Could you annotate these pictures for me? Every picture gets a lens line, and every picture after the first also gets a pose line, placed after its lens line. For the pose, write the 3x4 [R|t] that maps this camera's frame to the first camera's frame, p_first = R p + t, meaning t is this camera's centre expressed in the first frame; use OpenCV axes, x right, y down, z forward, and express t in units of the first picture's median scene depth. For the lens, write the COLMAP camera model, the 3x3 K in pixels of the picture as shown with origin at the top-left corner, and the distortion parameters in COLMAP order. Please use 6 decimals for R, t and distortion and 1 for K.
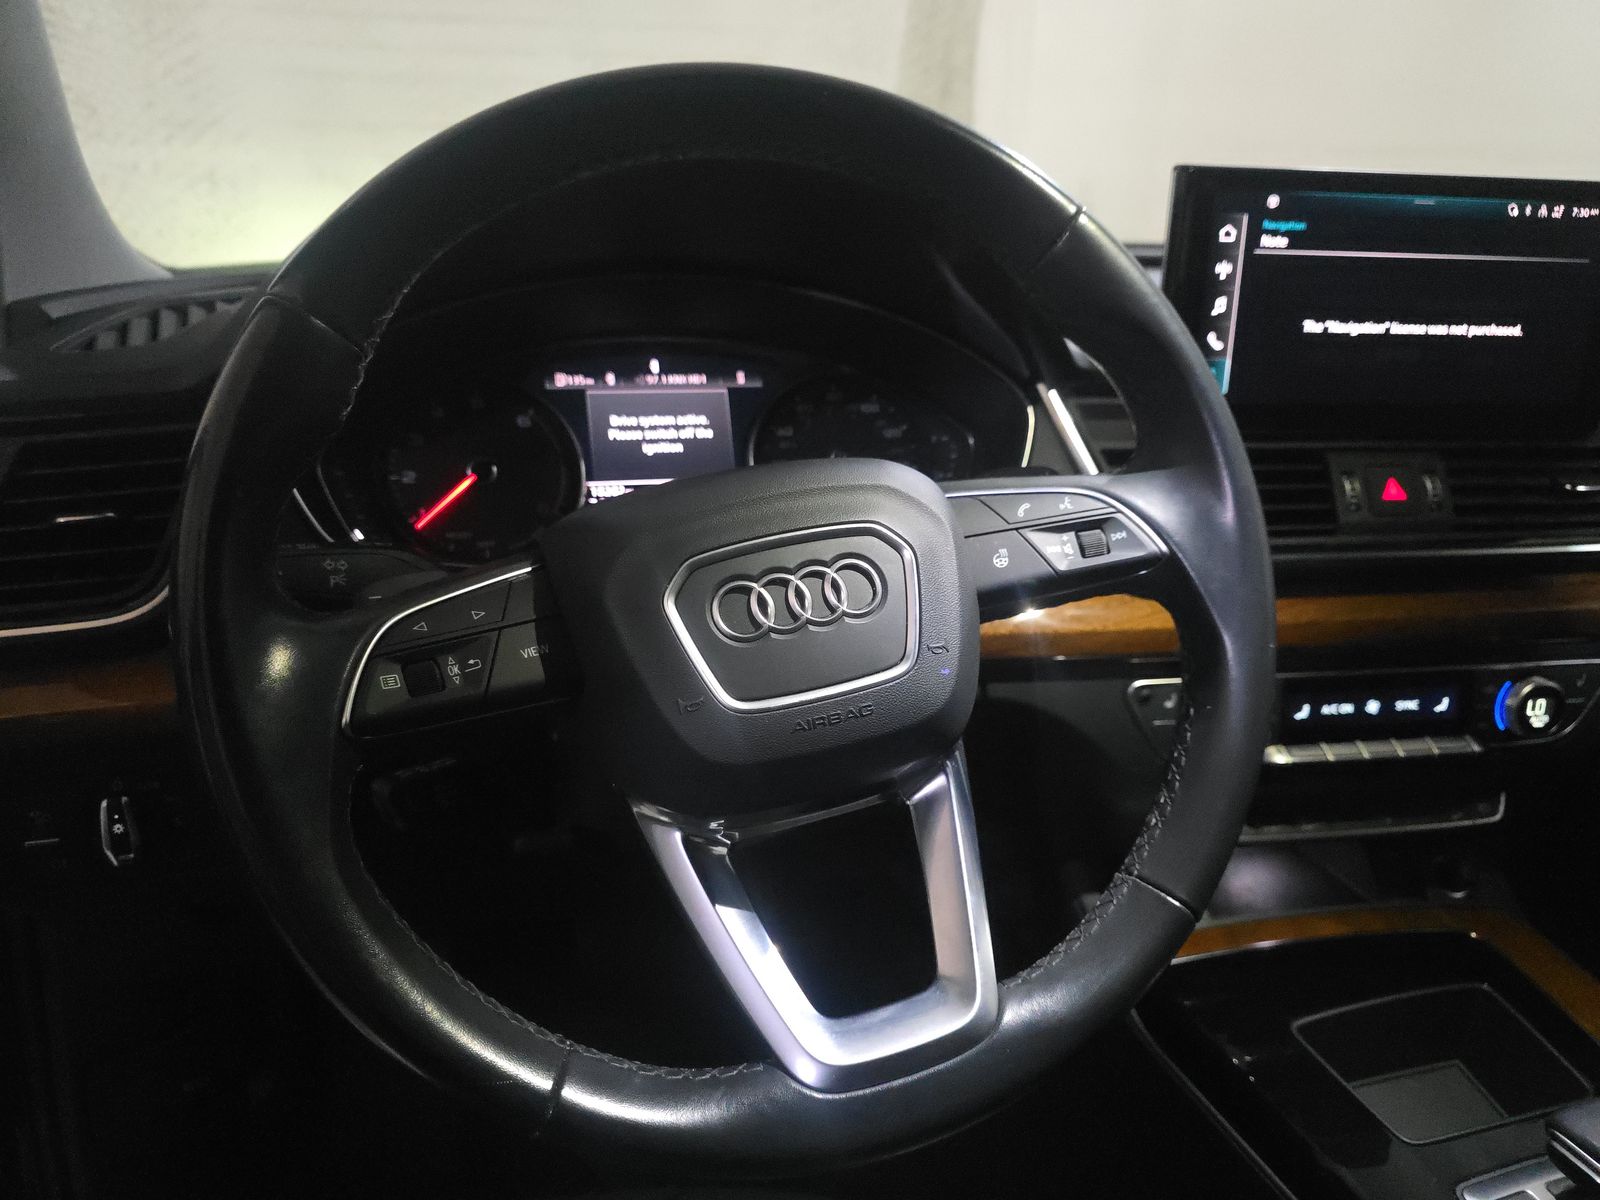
lens RADIAL K [[1084.4, 0, 812.2], [0, 1084.4, 617.4], [0, 0, 1]] dist [0.032578, -0.025632]
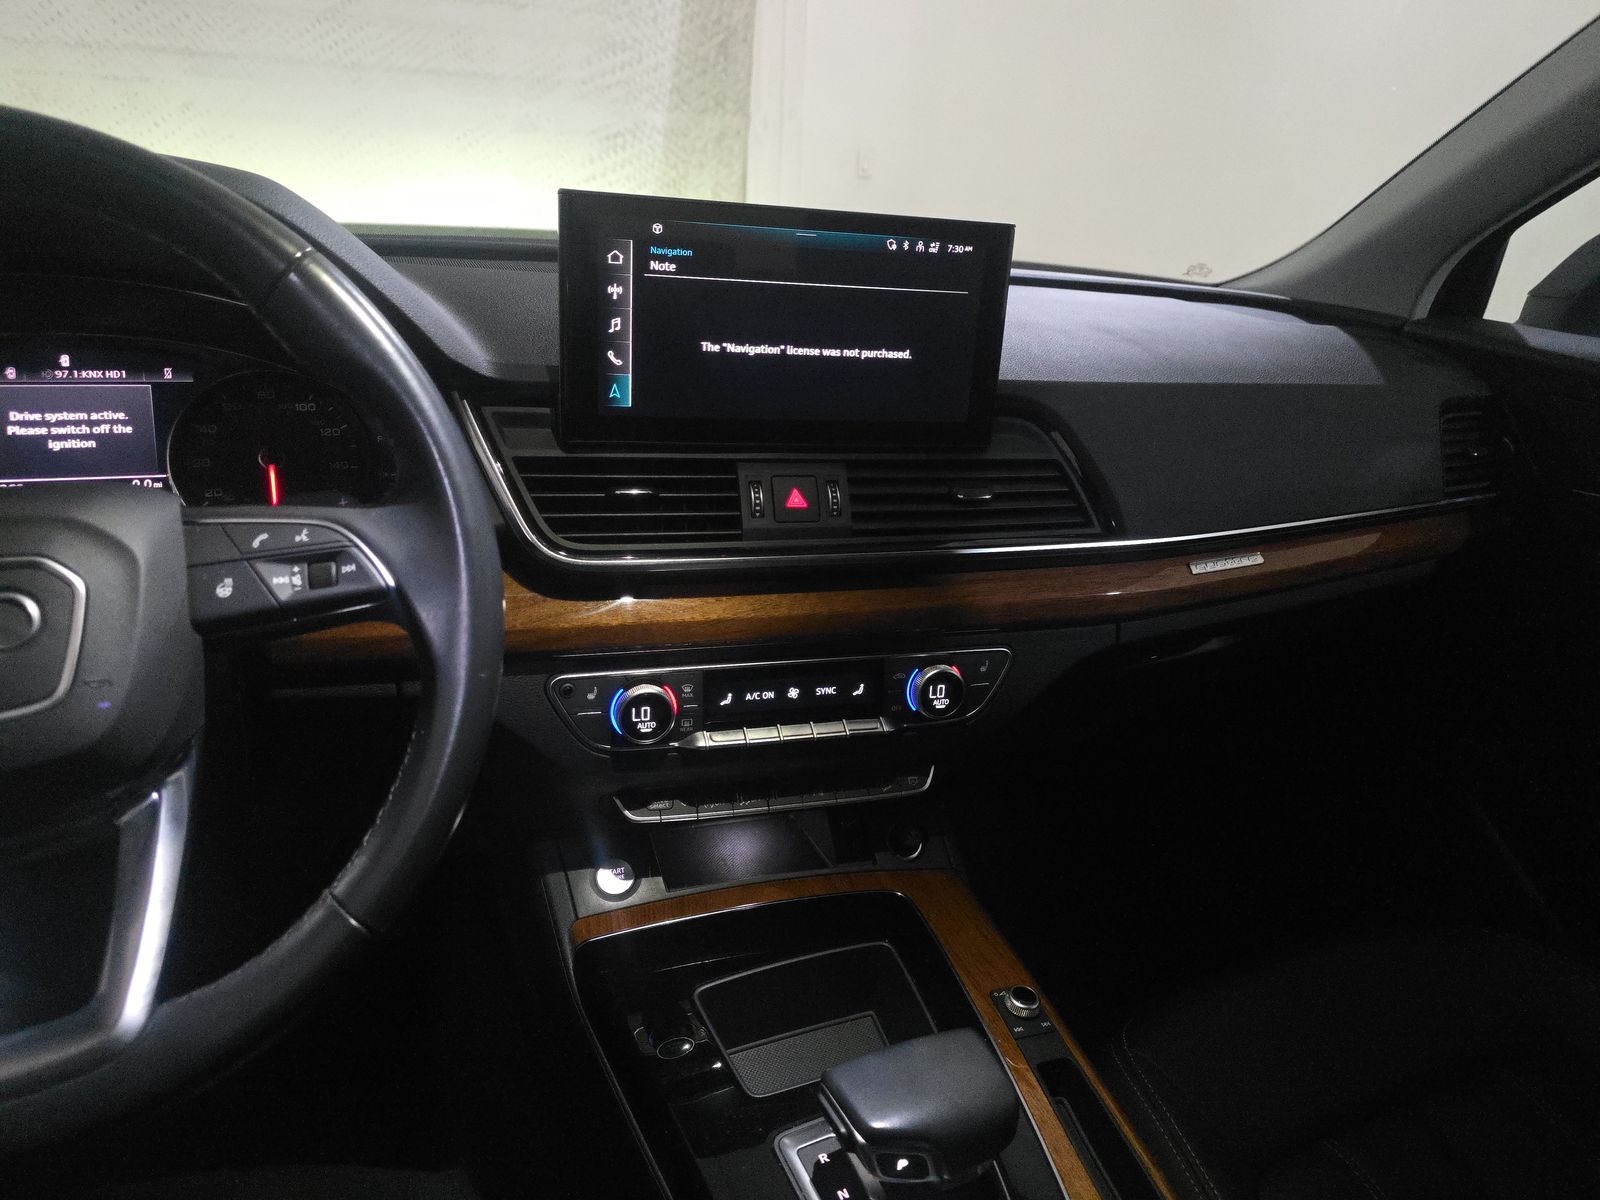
lens RADIAL K [[1084.4, 0, 812.2], [0, 1084.4, 617.4], [0, 0, 1]] dist [0.032578, -0.025632]
pose [[0.992093, -0.001266, 0.125497, 0.411737], [-0.006558, 0.998060, 0.061914, -0.065253], [-0.125332, -0.062247, 0.990160, -0.086616]]
